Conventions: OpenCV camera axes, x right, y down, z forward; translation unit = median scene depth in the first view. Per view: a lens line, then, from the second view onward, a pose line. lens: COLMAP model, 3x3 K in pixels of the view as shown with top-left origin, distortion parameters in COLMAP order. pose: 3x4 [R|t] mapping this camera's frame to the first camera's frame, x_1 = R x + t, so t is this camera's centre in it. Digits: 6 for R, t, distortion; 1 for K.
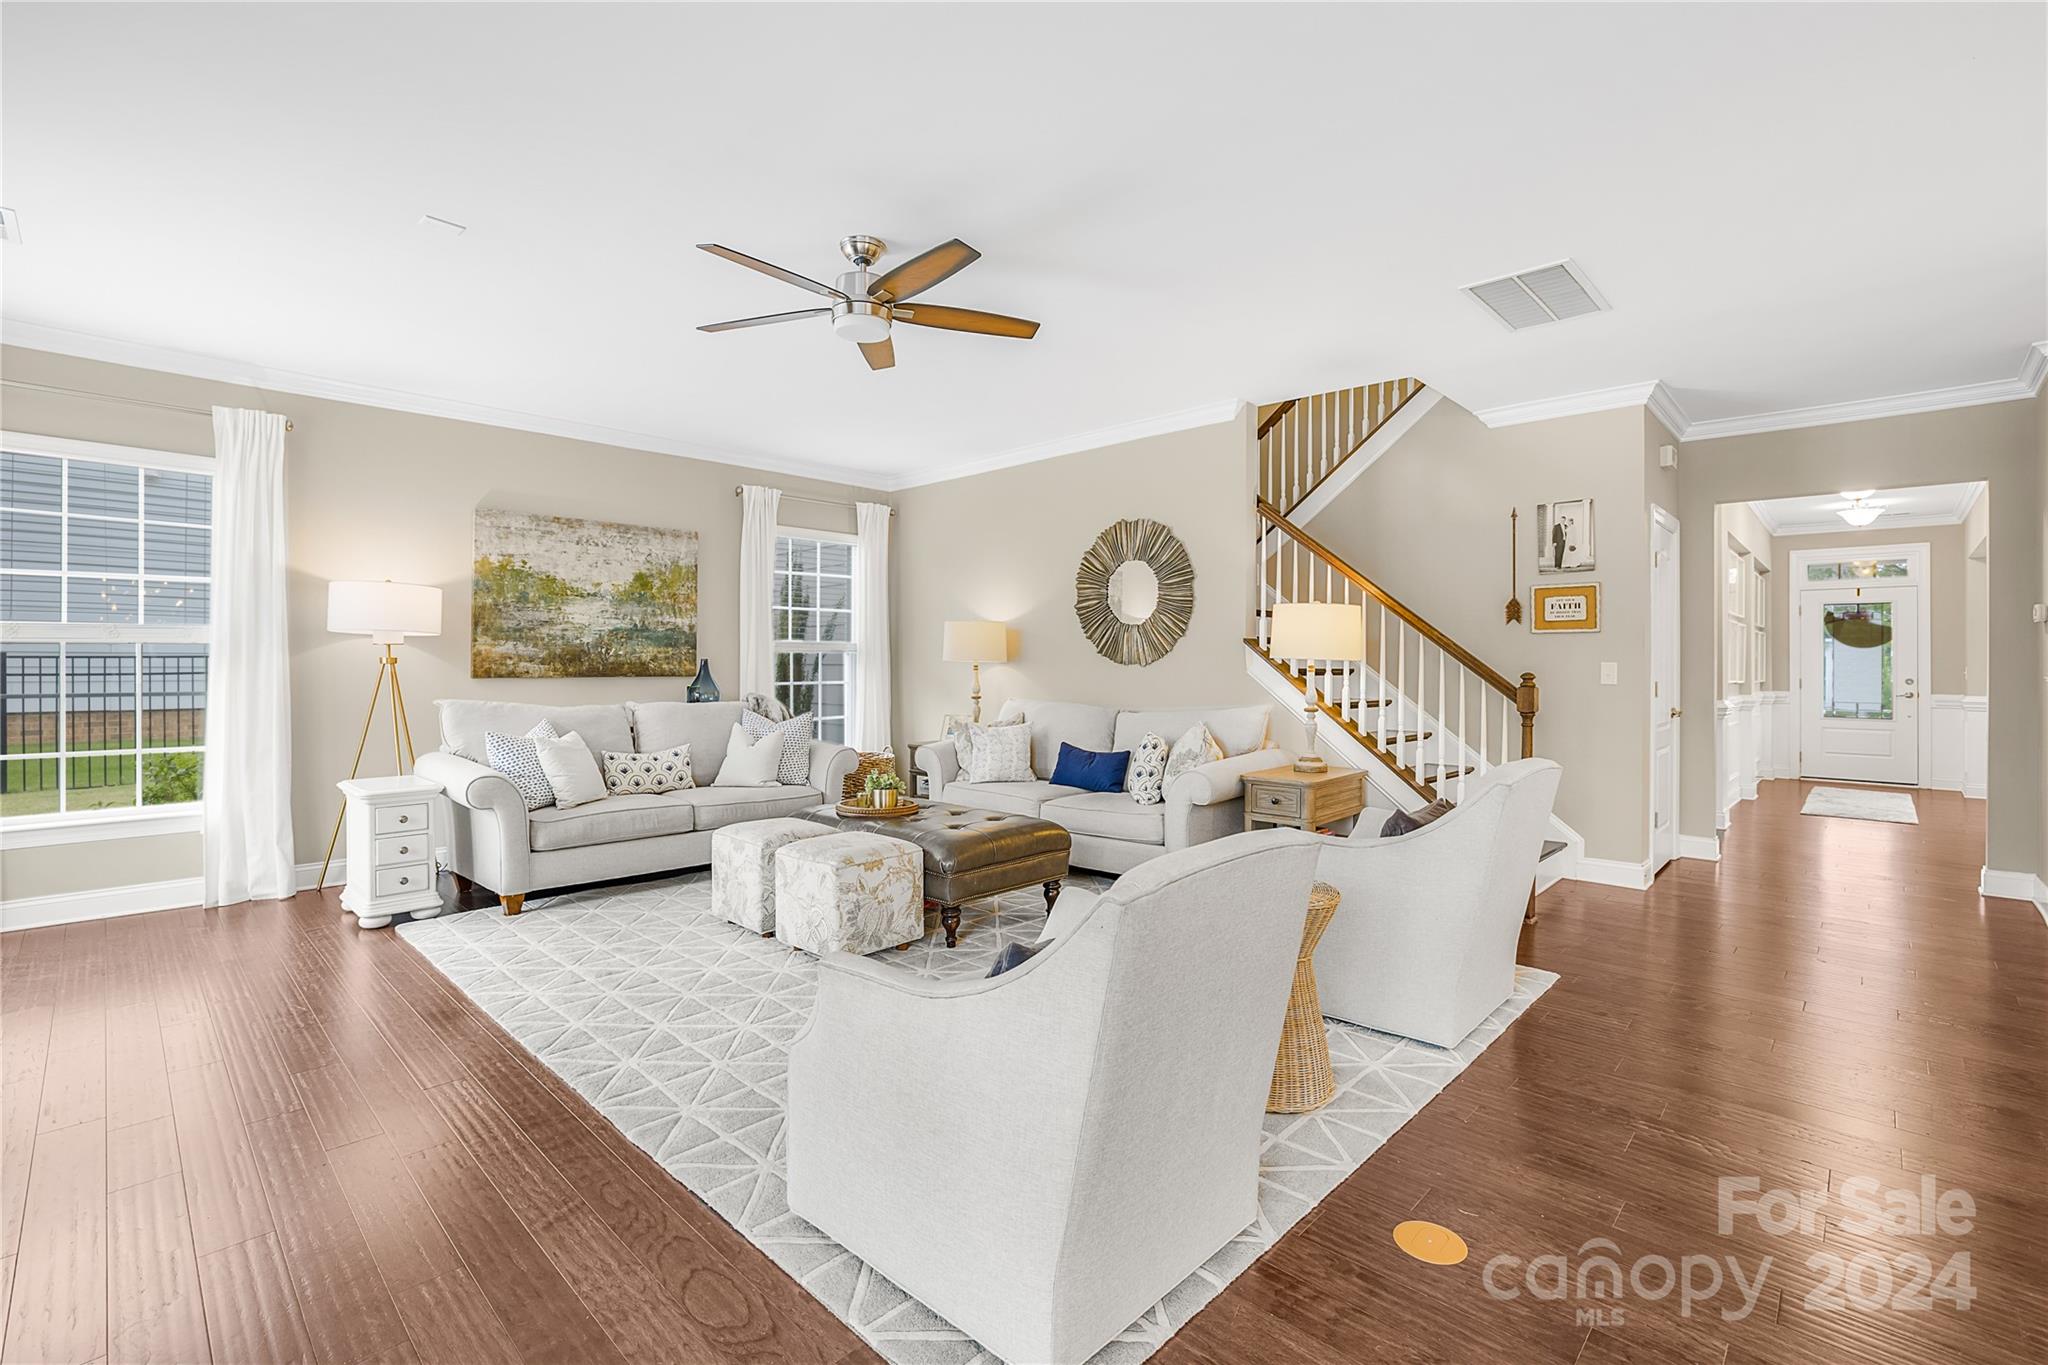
lens RADIAL K [[904.0, 0, 1011.0], [0, 904.0, 661.0], [0, 0, 1]] dist [-0.045549, 0.018736]
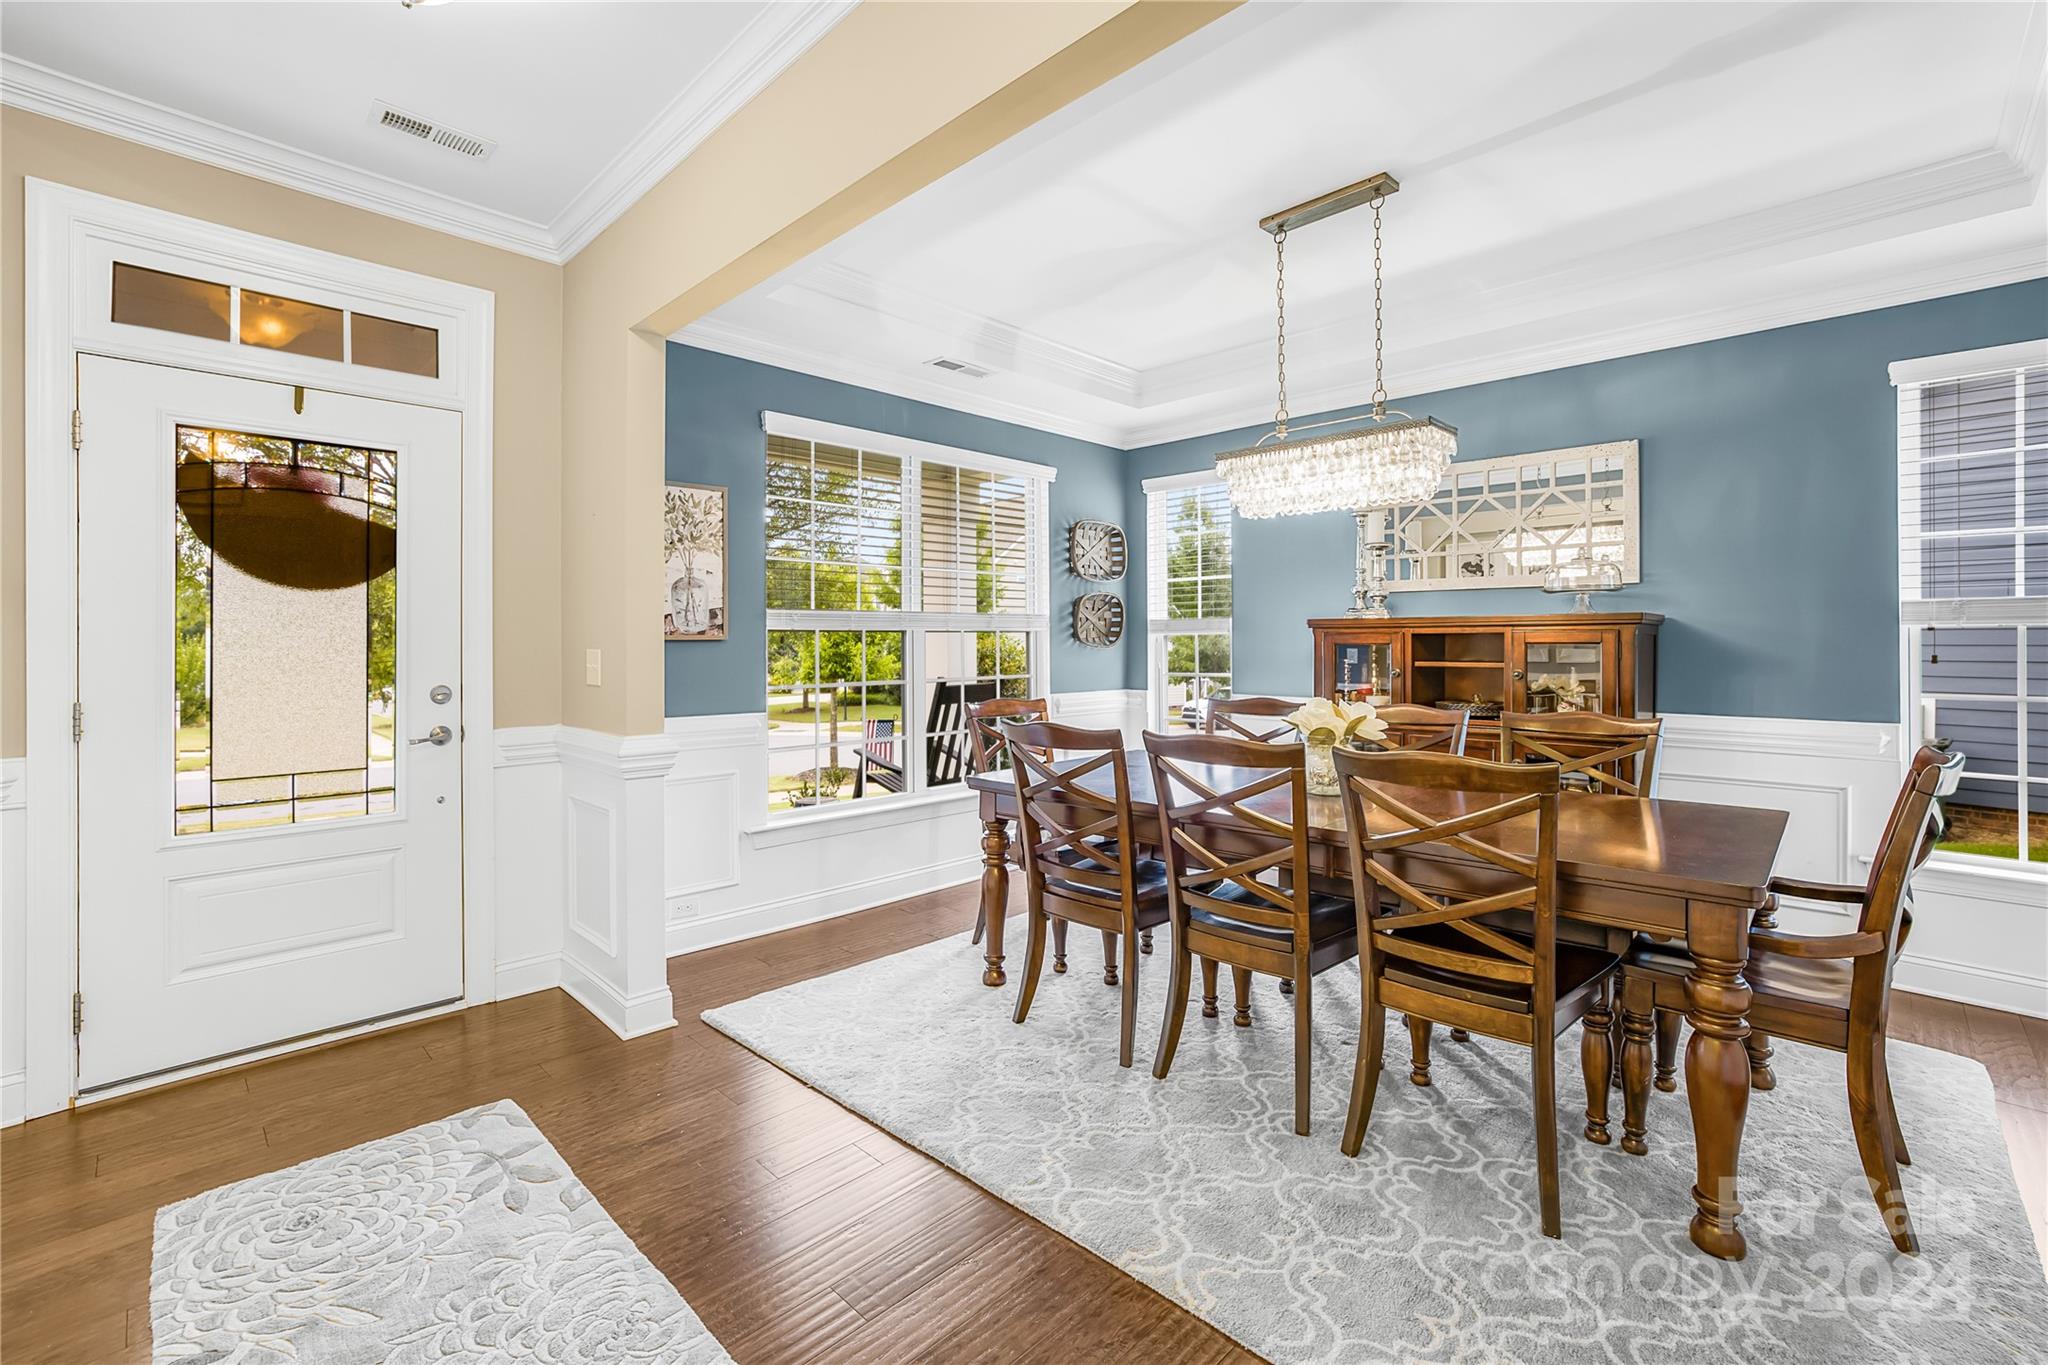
lens RADIAL K [[898.0, 0, 1027.2], [0, 898.0, 642.8], [0, 0, 1]] dist [-0.039976, 0.018292]
pose [[0.007364, -0.002311, 0.999970, 1.149179], [0.001087, 0.999997, 0.002303, 0.005050], [-0.999972, 0.001070, 0.007366, 1.294702]]
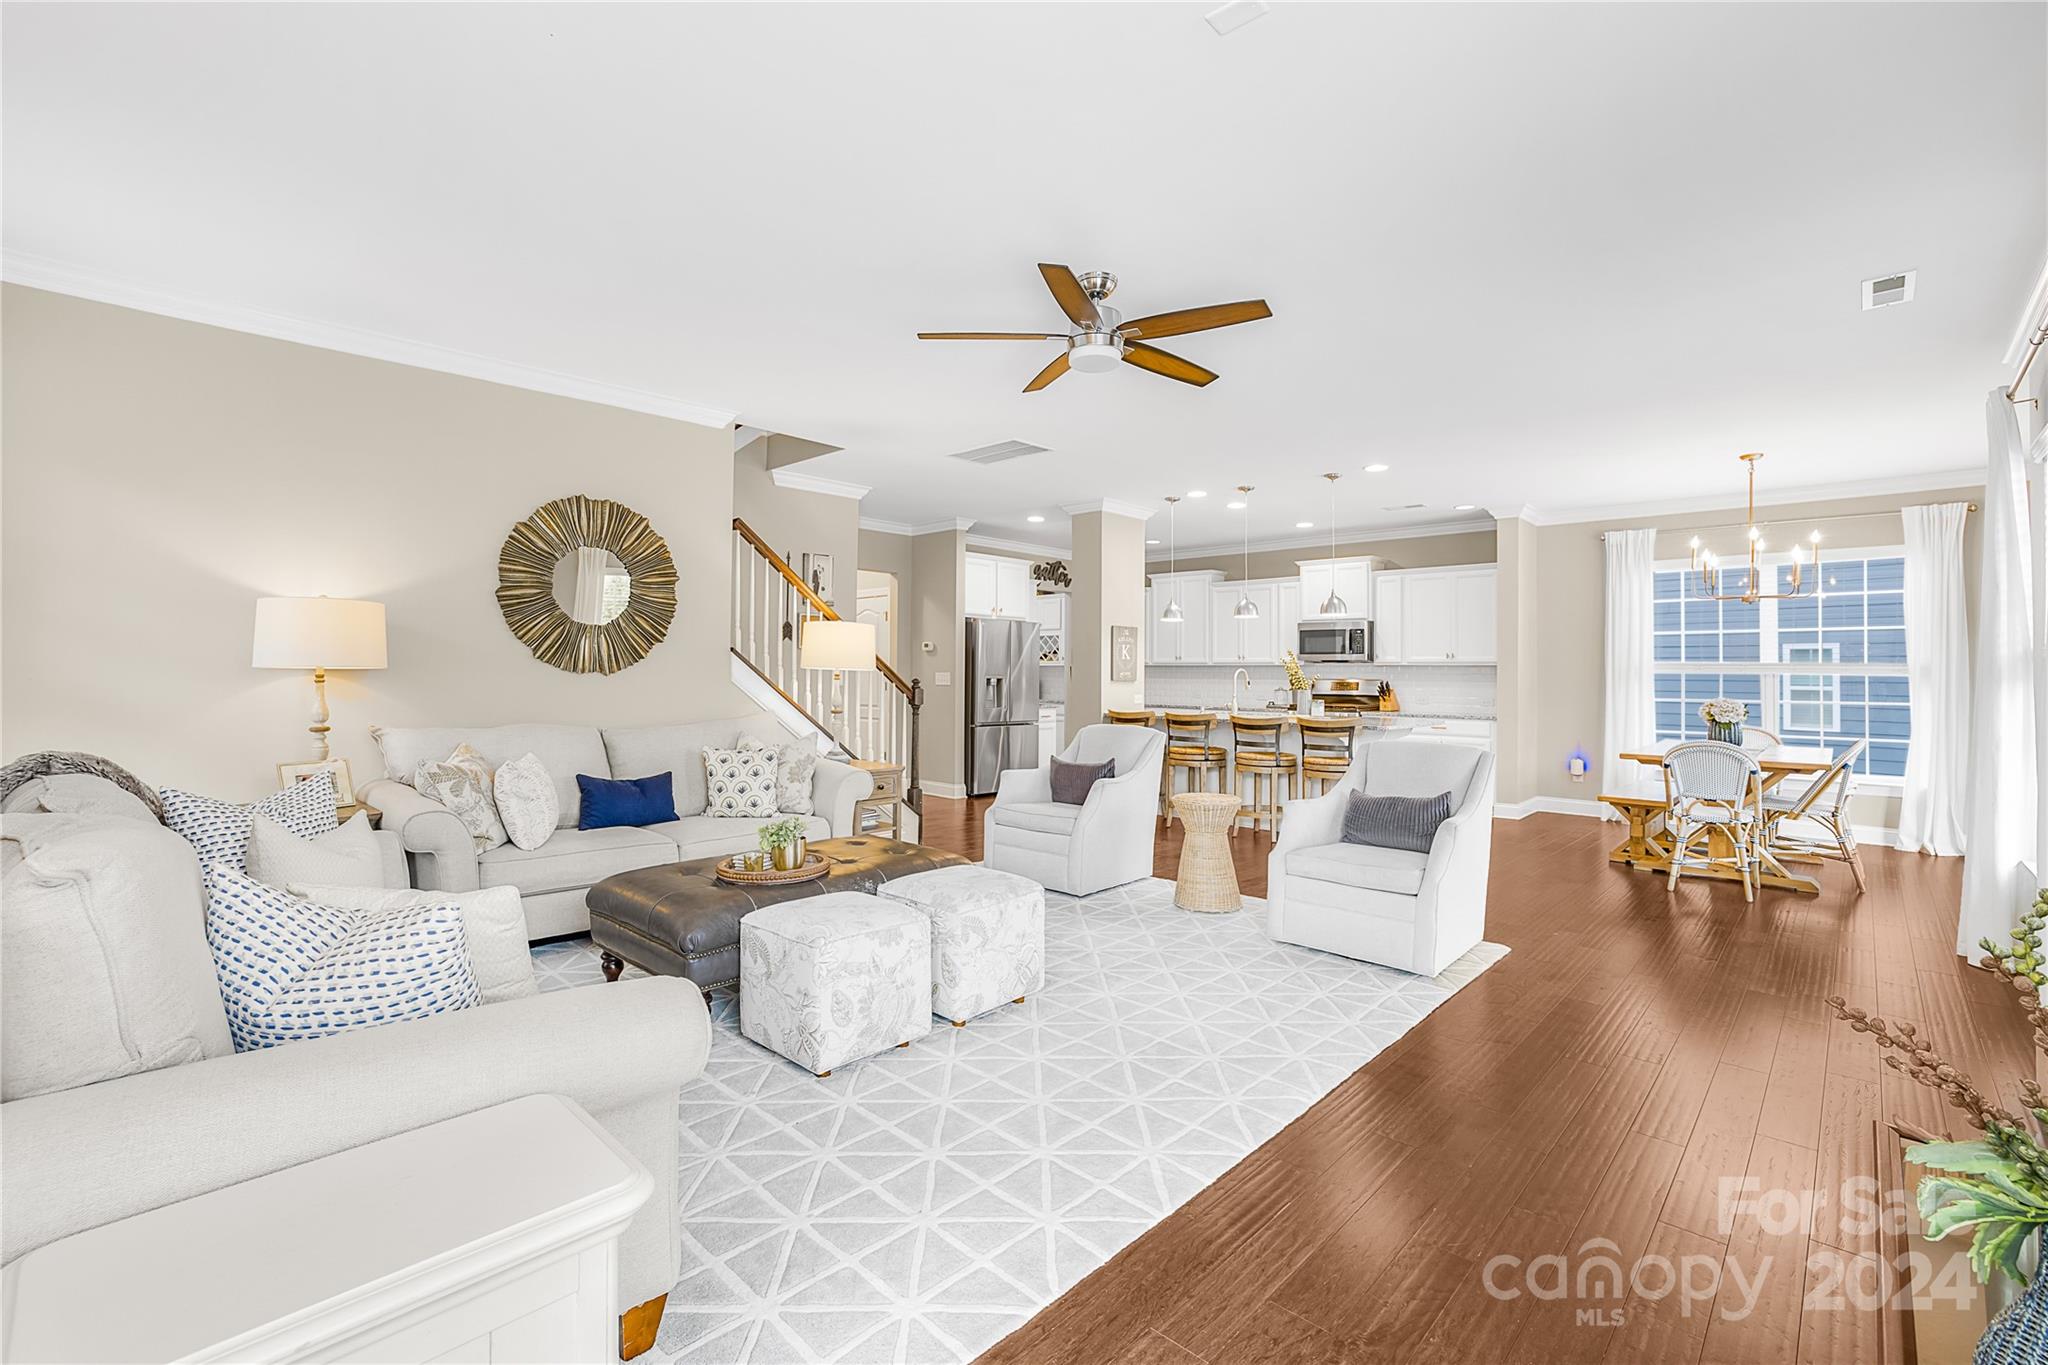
lens RADIAL K [[904.0, 0, 1011.0], [0, 904.0, 661.0], [0, 0, 1]] dist [-0.045549, 0.018736]
pose [[-0.000210, 0.008348, 0.999965, -0.697198], [-0.008421, 0.999930, -0.008349, -0.003537], [-0.999965, -0.008423, -0.000140, 0.625910]]
